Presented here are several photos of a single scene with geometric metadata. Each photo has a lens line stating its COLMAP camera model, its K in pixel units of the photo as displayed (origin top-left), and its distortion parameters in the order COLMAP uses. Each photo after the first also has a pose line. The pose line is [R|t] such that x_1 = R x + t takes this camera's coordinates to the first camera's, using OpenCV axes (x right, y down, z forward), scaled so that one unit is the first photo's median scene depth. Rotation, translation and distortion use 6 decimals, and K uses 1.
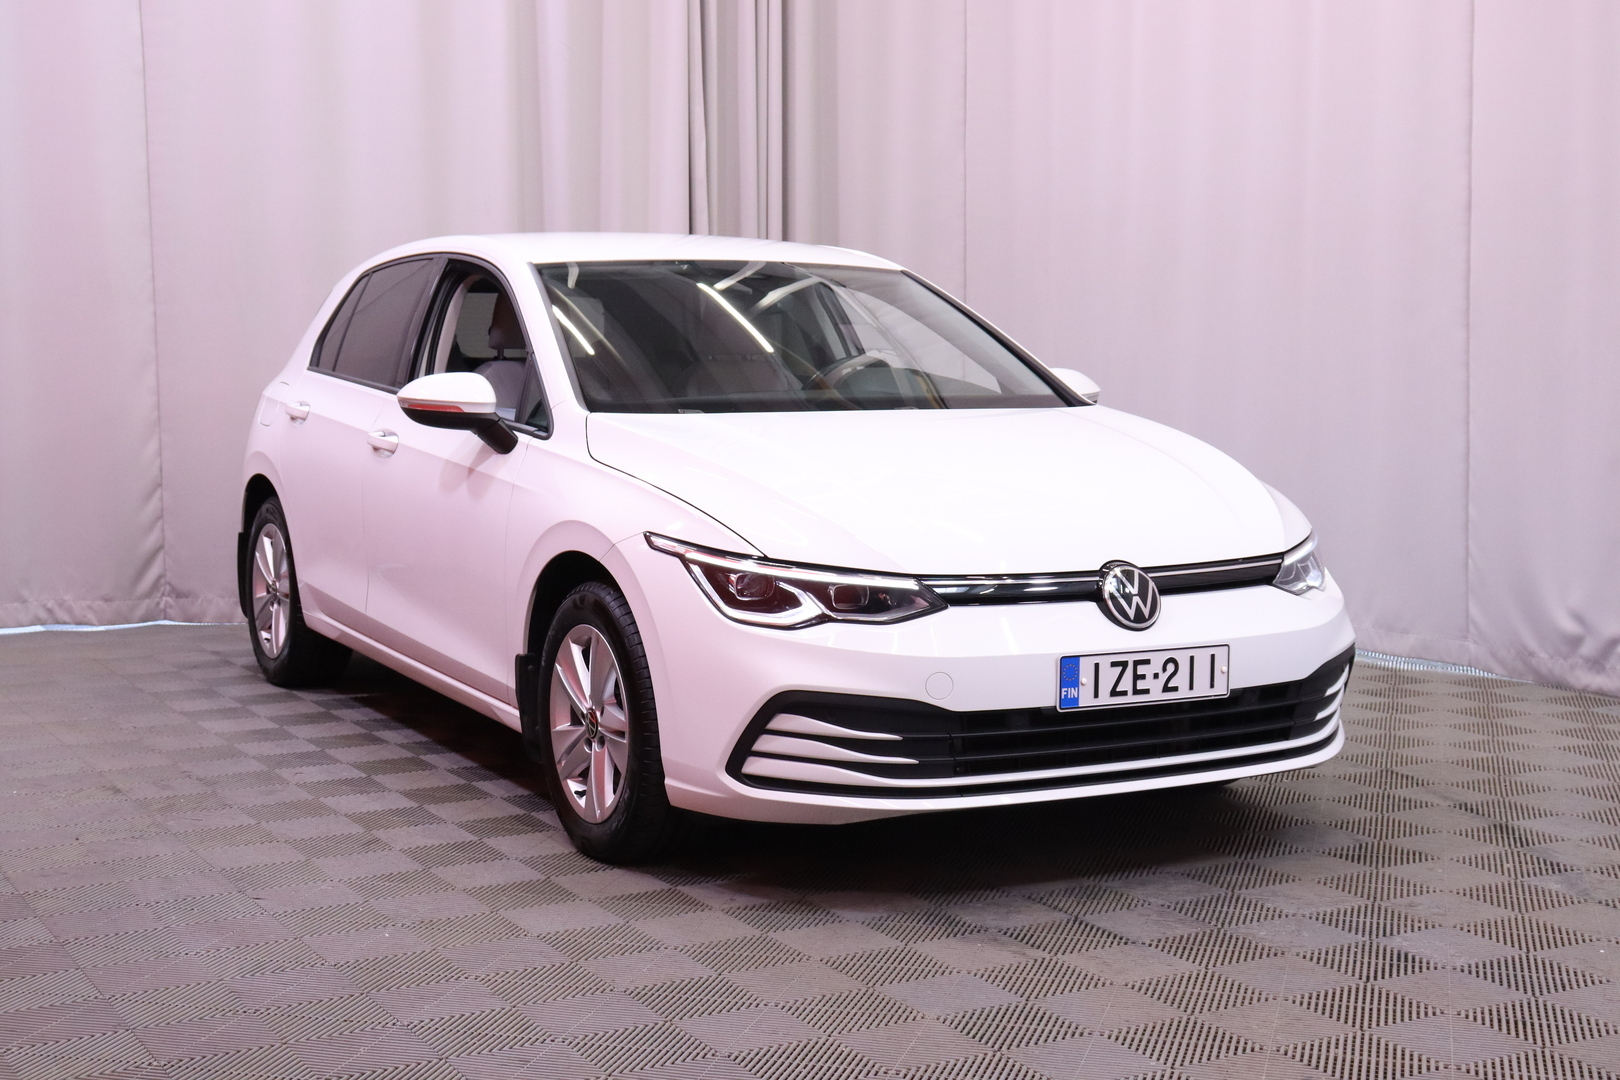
lens RADIAL K [[2223.8, 0, 811.8], [0, 2223.8, 543.7], [0, 0, 1]] dist [-0.002586, 0.000000]
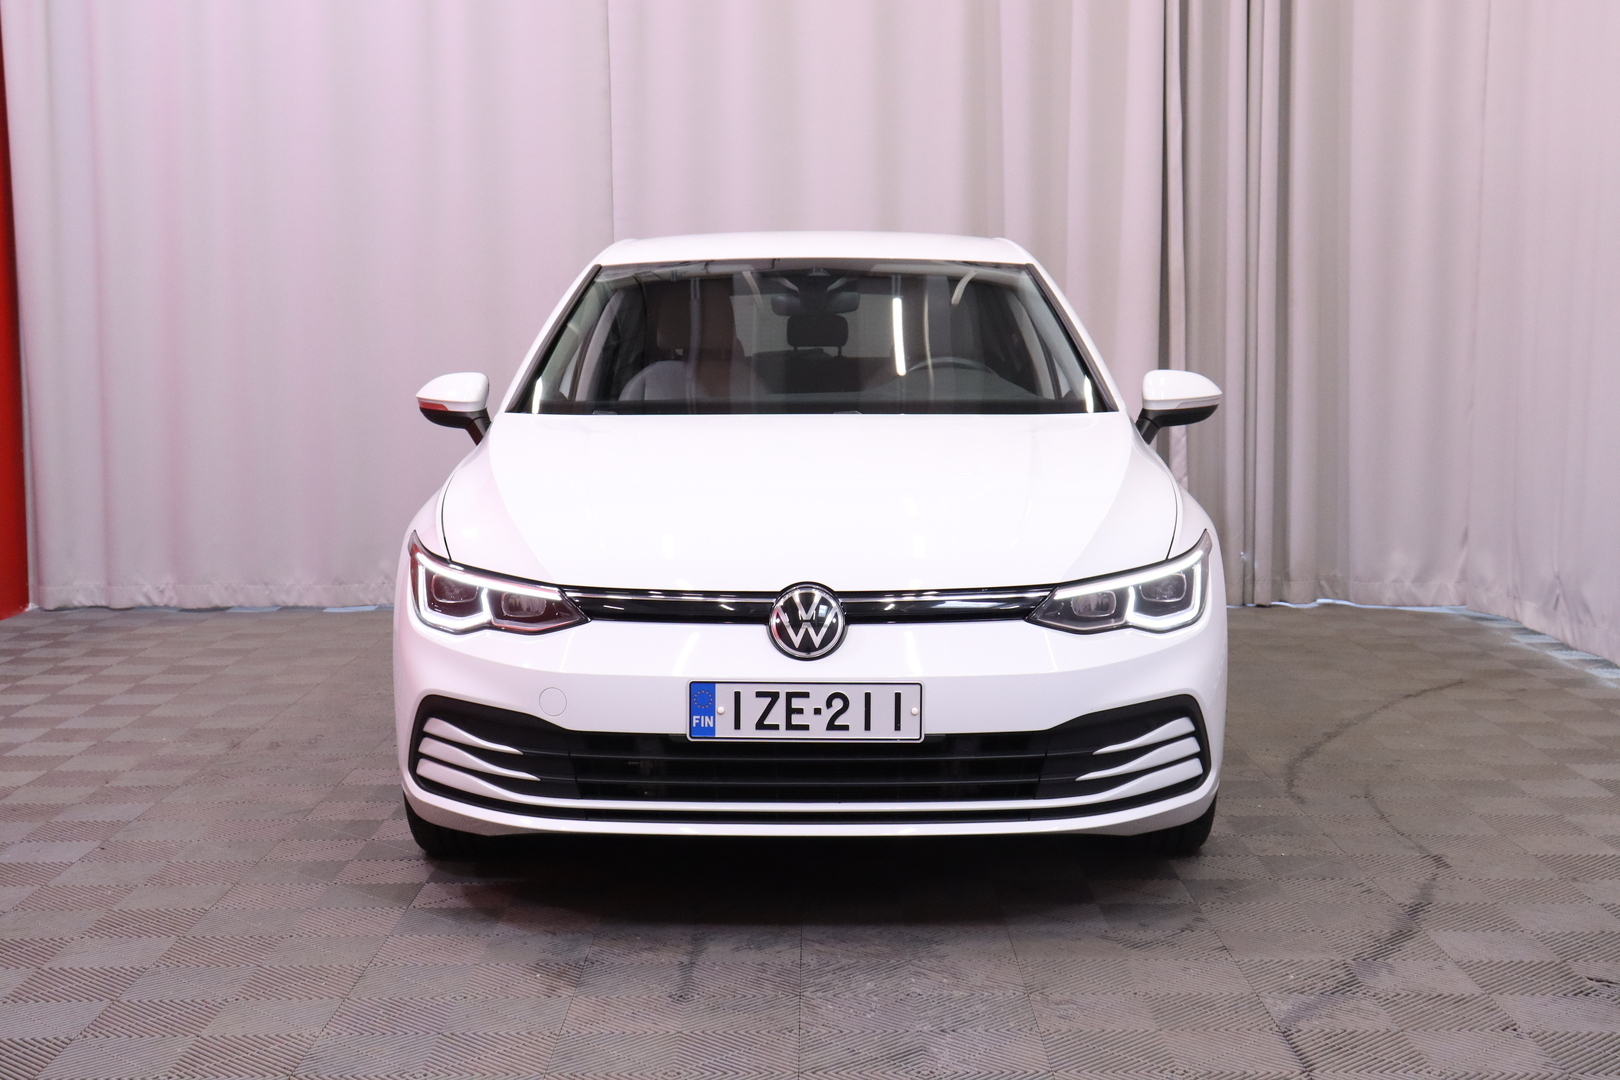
lens RADIAL K [[2223.8, 0, 810.1], [0, 2223.8, 535.3], [0, 0, 1]] dist [-0.002586, 0.000000]
pose [[0.874778, 0.041979, -0.482703, 0.589444], [-0.042600, 0.999045, 0.009682, -0.021236], [0.482648, 0.012094, 0.875731, 0.201070]]
